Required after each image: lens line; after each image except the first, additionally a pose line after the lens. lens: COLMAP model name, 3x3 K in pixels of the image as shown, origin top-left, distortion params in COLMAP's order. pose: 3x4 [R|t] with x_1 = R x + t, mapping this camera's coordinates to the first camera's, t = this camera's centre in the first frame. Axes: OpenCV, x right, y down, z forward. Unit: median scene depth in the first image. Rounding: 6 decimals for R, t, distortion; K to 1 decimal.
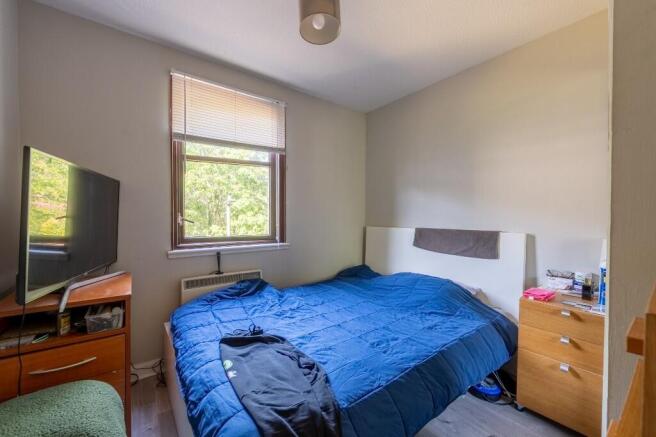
lens RADIAL K [[258.8, 0, 323.5], [0, 258.8, 218.2], [0, 0, 1]] dist [0.000019, -0.002291]
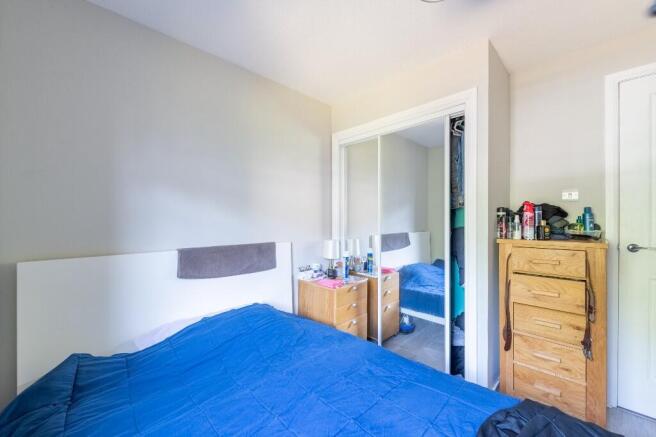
lens RADIAL K [[258.8, 0, 330.4], [0, 258.8, 220.1], [0, 0, 1]] dist [0.000019, -0.002291]
pose [[-0.161760, -0.000121, 0.986830, -0.416661], [0.004618, 0.999989, 0.000880, -0.041080], [-0.986819, 0.004699, -0.161758, 0.907909]]
